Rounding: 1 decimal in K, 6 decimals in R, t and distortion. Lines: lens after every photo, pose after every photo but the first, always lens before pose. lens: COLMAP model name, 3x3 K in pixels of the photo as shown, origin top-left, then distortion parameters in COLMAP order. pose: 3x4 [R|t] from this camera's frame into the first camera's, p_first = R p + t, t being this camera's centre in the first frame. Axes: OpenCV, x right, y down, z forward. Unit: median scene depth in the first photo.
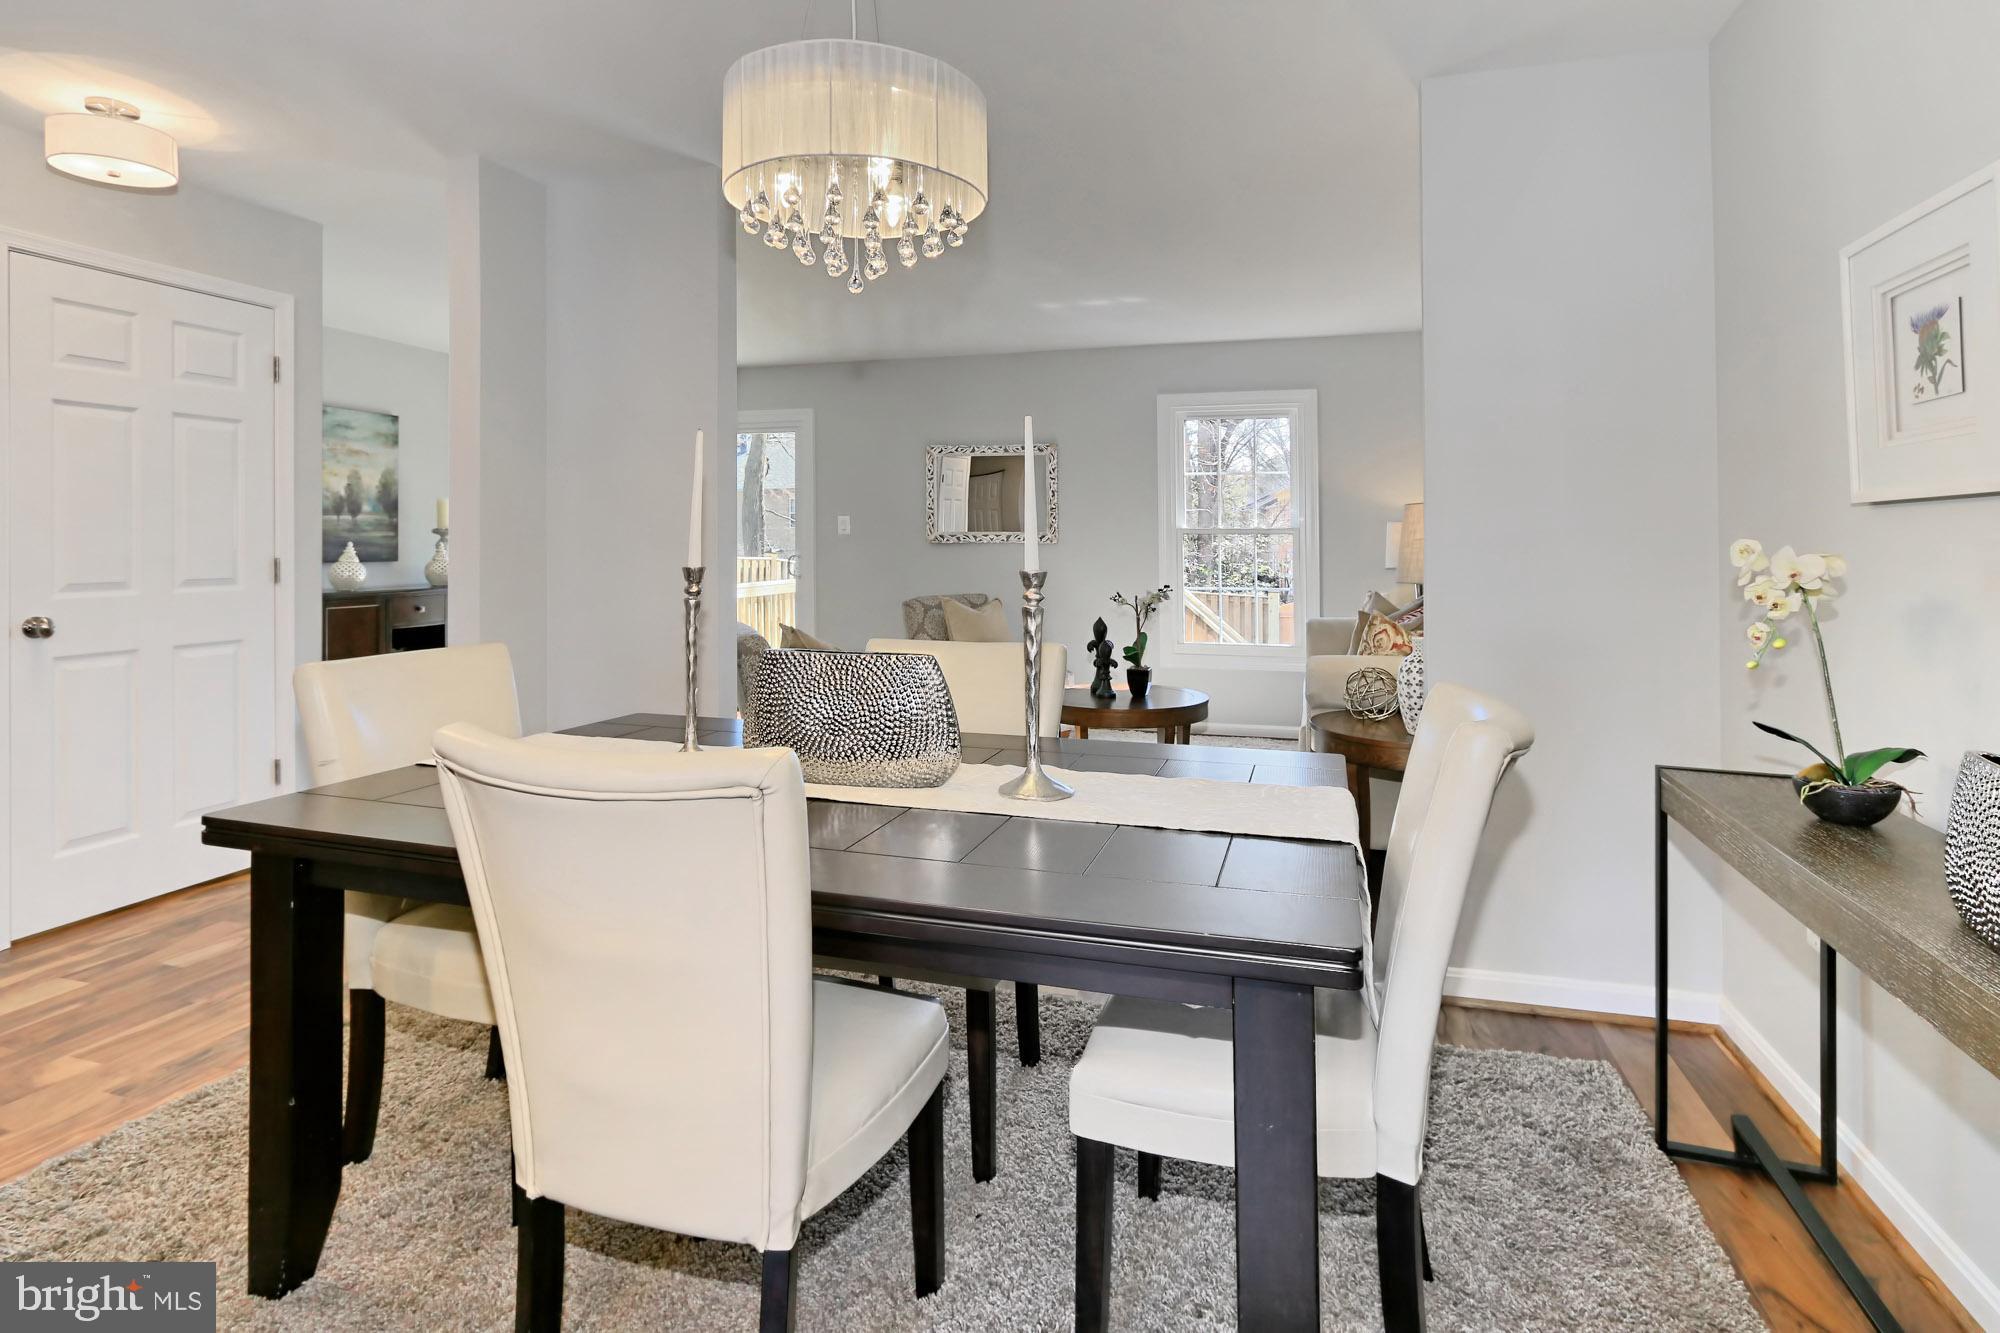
lens RADIAL K [[966.9, 0, 957.4], [0, 966.9, 516.9], [0, 0, 1]] dist [0.002195, 0.000611]
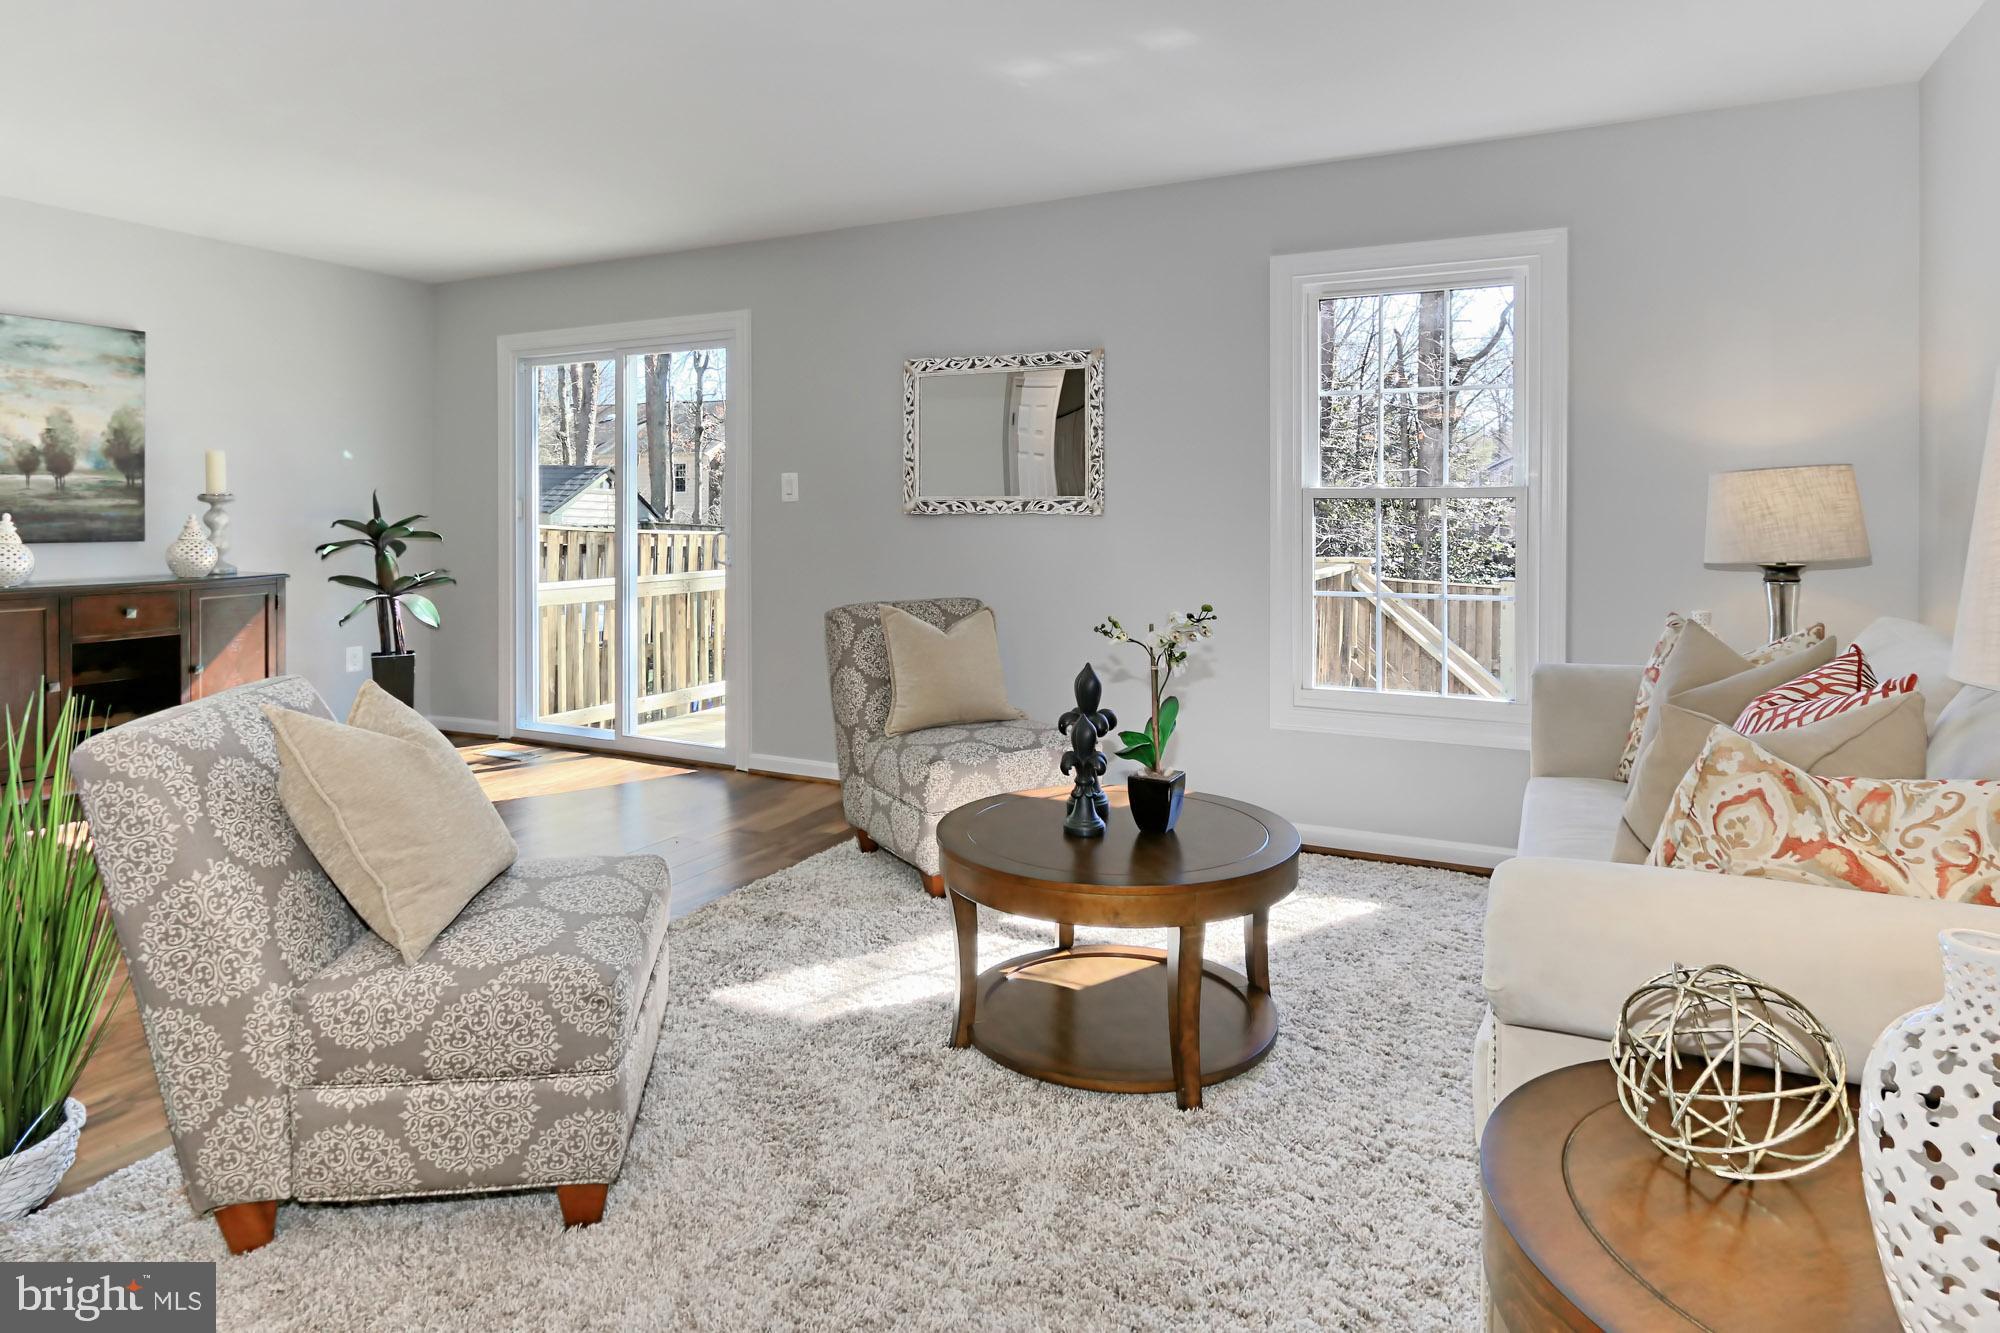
lens RADIAL K [[1094.3, 0, 972.2], [0, 1094.3, 502.2], [0, 0, 1]] dist [-0.005049, 0.002350]
pose [[0.988381, -0.003118, -0.151965, 0.132568], [0.005731, 0.999843, 0.016756, 0.008465], [0.151889, -0.017432, 0.988244, 0.332130]]
